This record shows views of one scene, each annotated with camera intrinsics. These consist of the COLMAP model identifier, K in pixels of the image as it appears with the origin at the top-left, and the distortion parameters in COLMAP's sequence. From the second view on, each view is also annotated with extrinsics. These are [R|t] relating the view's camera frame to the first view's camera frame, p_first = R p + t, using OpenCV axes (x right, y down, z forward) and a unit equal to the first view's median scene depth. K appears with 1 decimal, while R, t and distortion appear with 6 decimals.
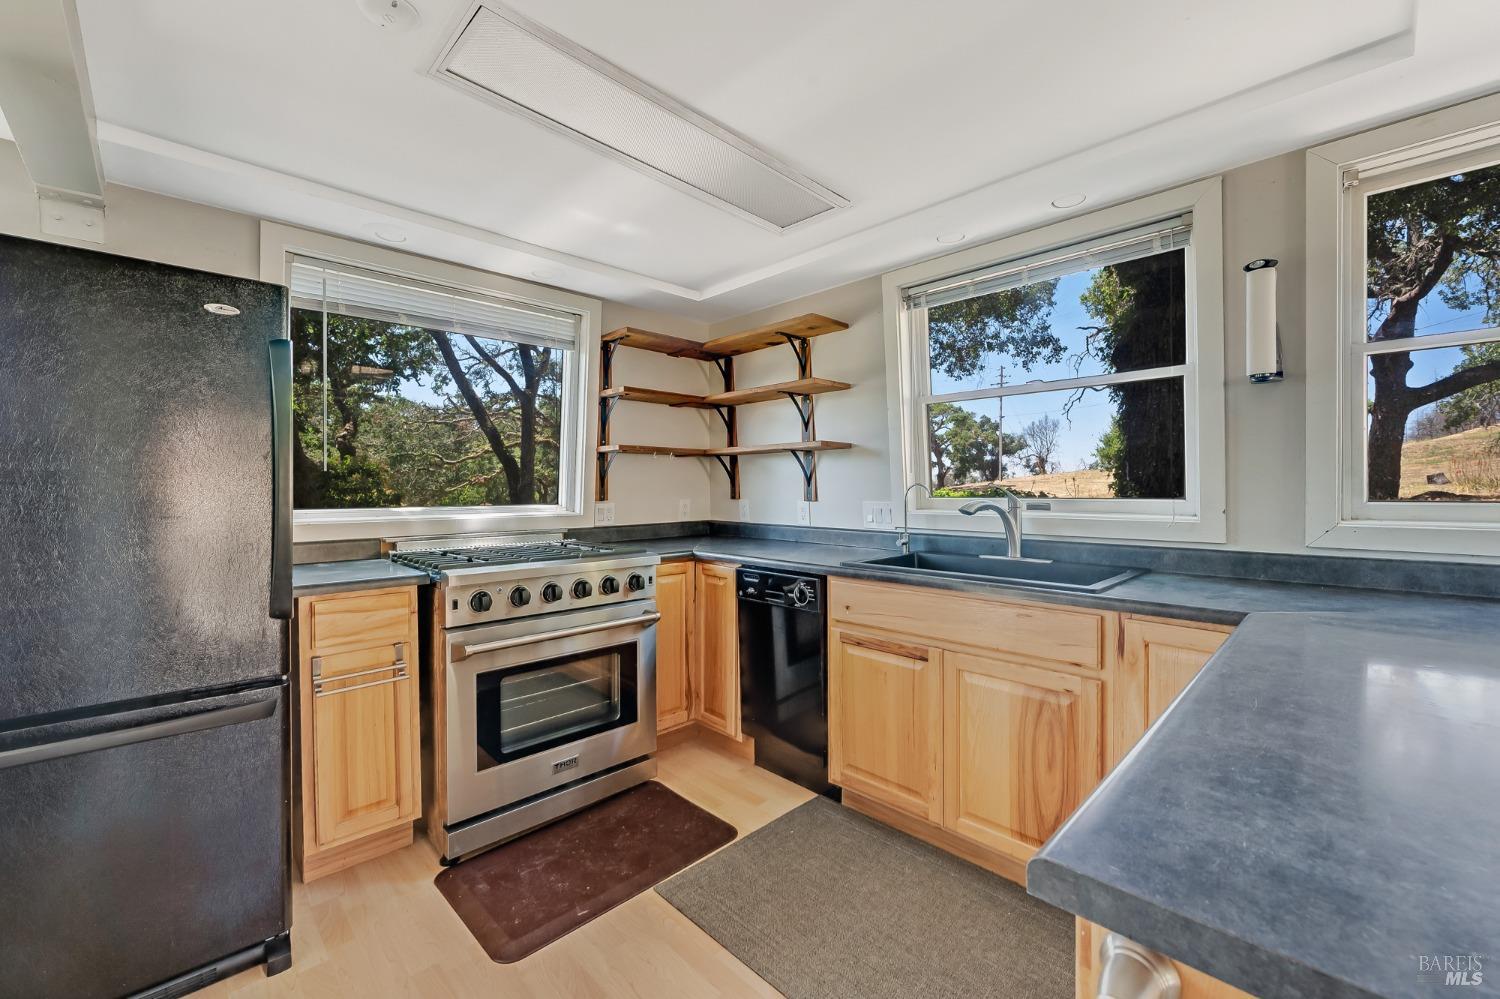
lens RADIAL K [[597.1, 0, 750.8], [0, 597.1, 491.1], [0, 0, 1]] dist [-0.004403, -0.000458]
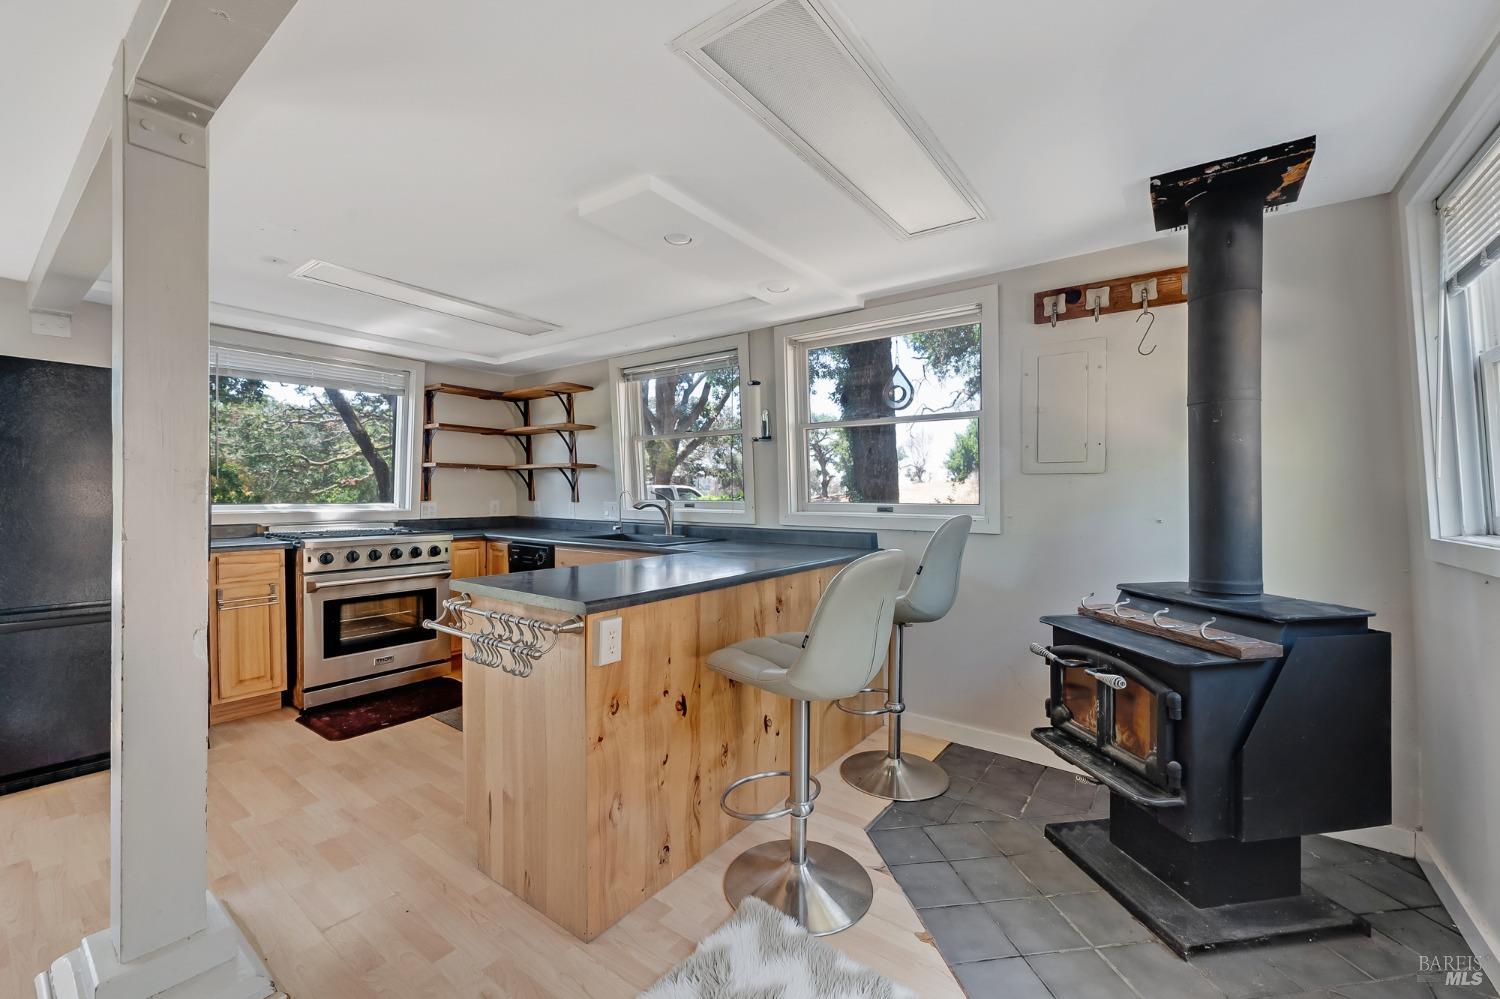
lens RADIAL K [[597.1, 0, 750.4], [0, 597.1, 503.1], [0, 0, 1]] dist [-0.004403, -0.000458]
pose [[0.987052, 0.007231, 0.160238, 0.298219], [-0.008895, 0.999914, 0.009672, 0.000618], [-0.160155, -0.010972, 0.987031, -0.553687]]
